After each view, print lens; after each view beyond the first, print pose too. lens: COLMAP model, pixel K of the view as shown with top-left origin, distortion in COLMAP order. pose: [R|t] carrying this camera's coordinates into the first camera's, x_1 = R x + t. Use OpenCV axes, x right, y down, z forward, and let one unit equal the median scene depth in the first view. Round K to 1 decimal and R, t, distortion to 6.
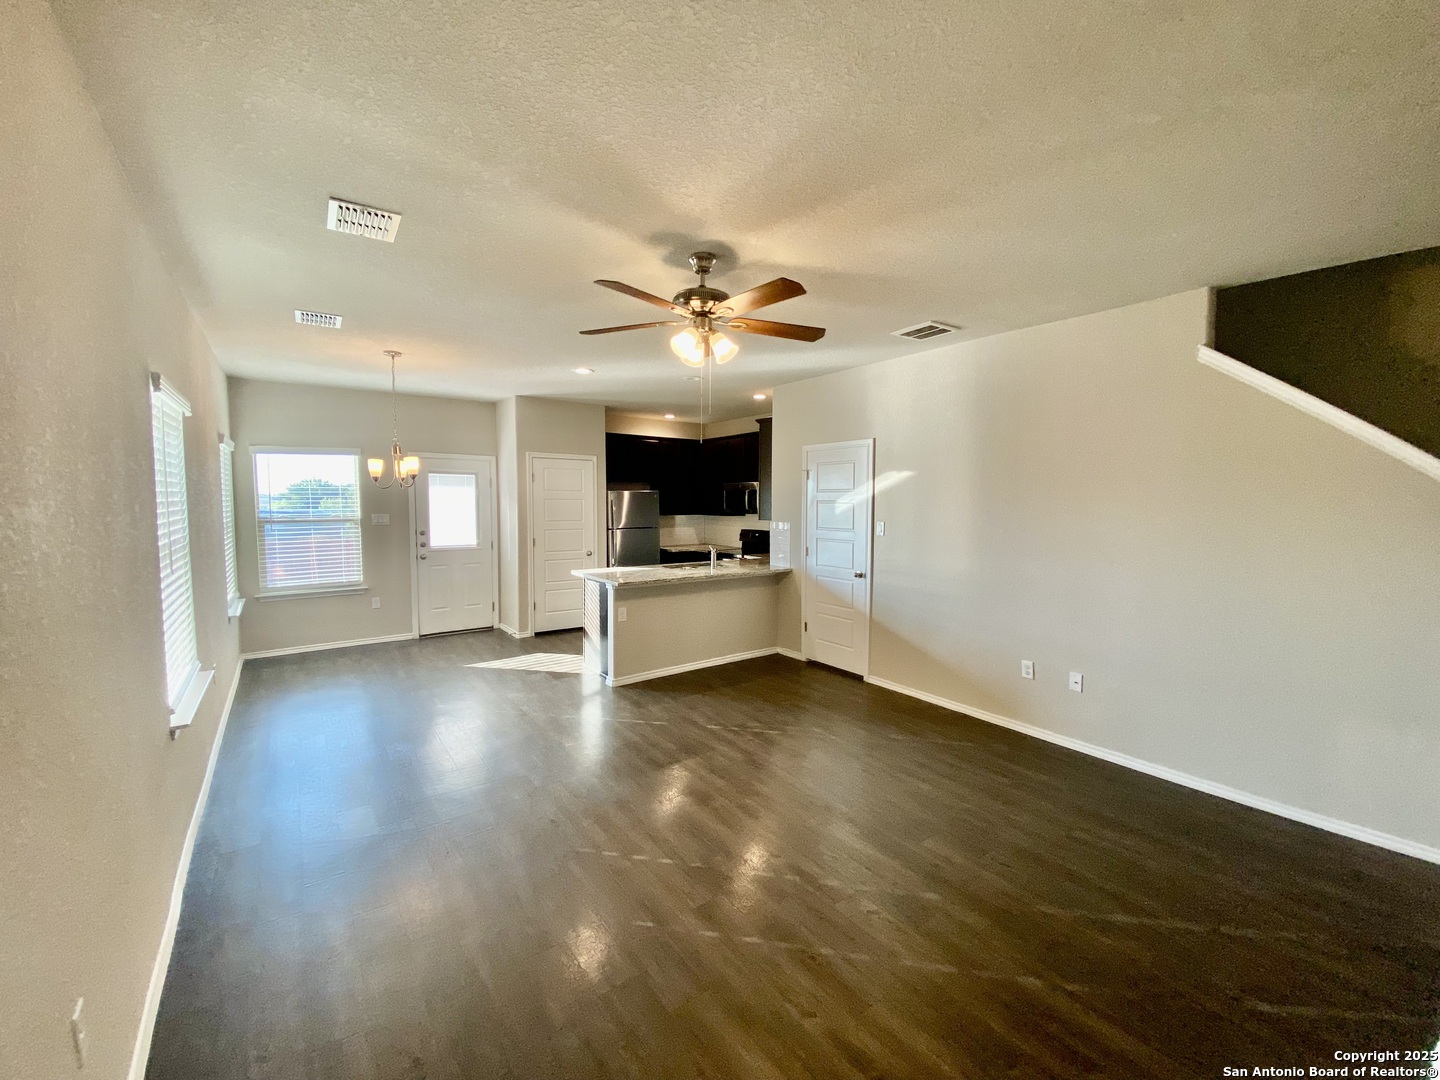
lens RADIAL K [[584.9, 0, 714.1], [0, 584.9, 536.5], [0, 0, 1]] dist [0.007592, -0.000079]
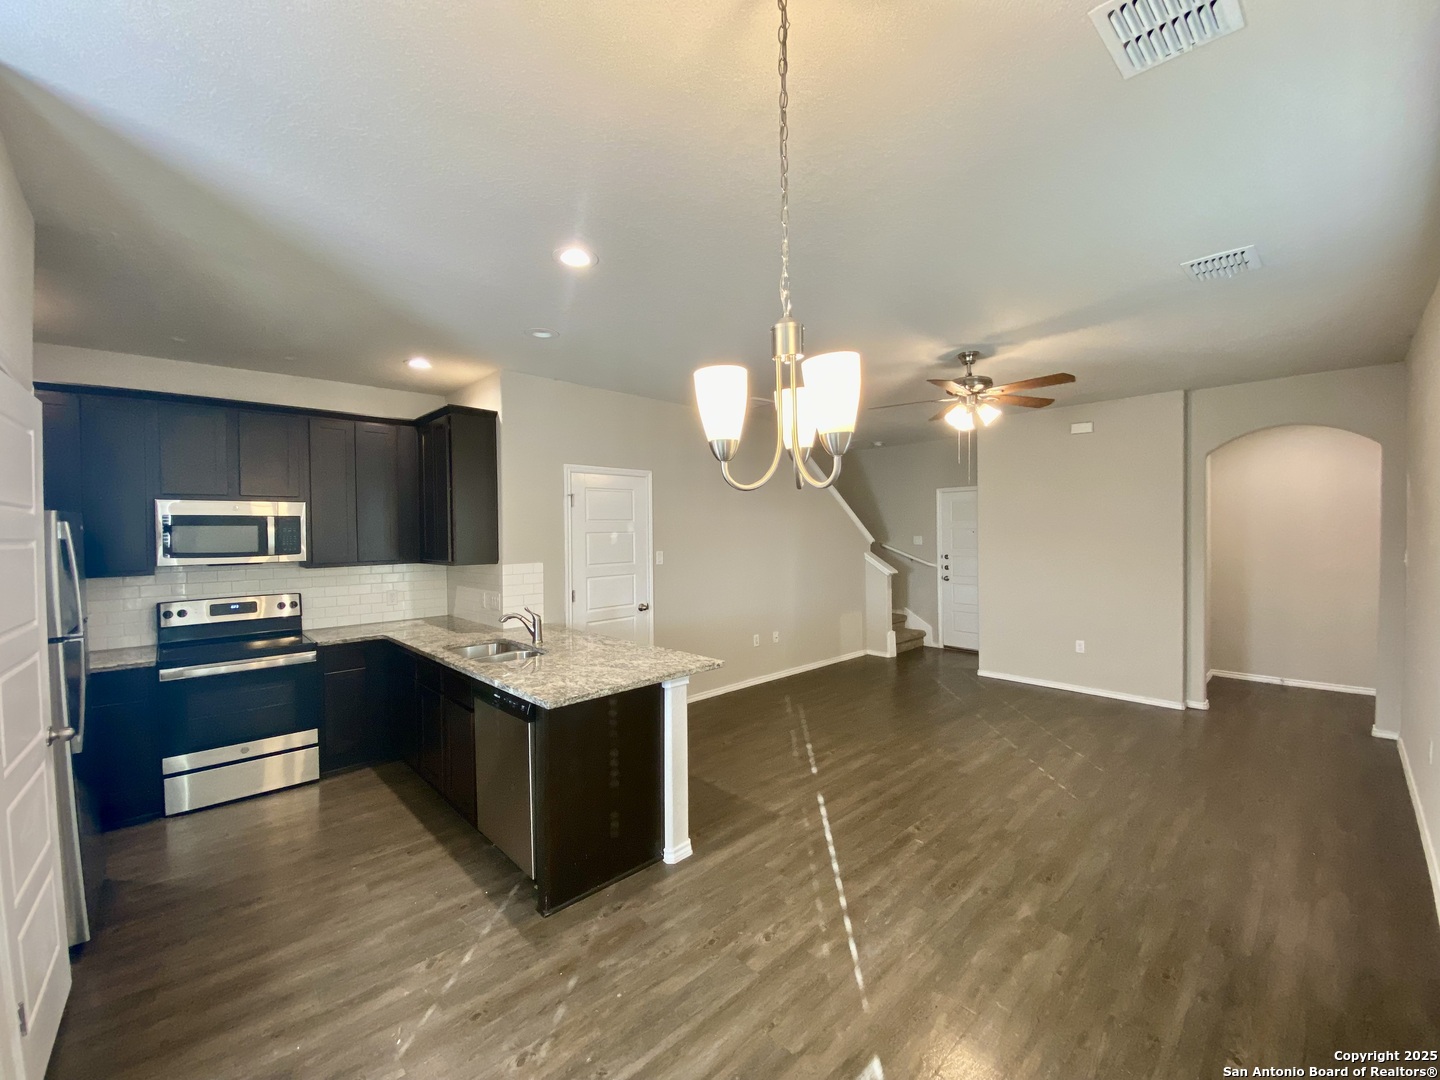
lens RADIAL K [[572.1, 0, 725.0], [0, 572.1, 546.8], [0, 0, 1]] dist [-0.000335, -0.000058]
pose [[-0.137416, -0.030751, 0.990036, -0.616377], [0.077050, 0.996157, 0.041636, -0.055685], [-0.987512, 0.082004, -0.134519, 0.864315]]
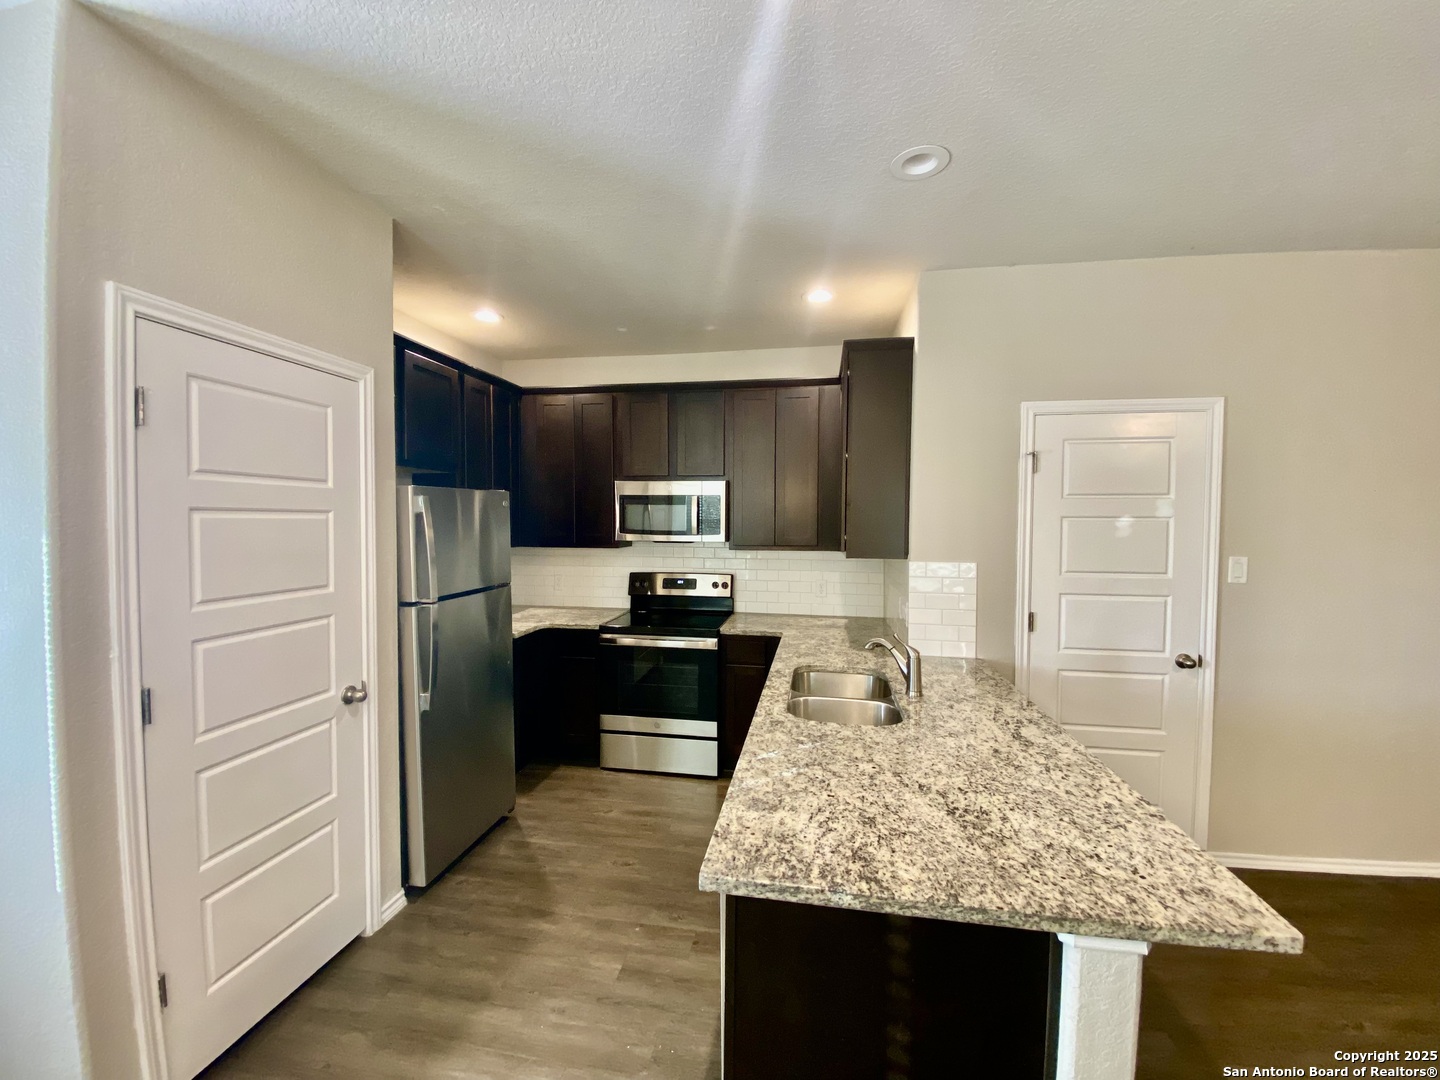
lens RADIAL K [[584.9, 0, 714.1], [0, 584.9, 536.5], [0, 0, 1]] dist [0.007592, -0.000079]
pose [[0.721359, -0.023604, 0.692159, -0.346046], [0.043828, 0.998972, -0.011610, -0.047927], [-0.691173, 0.038711, 0.721652, 0.799968]]
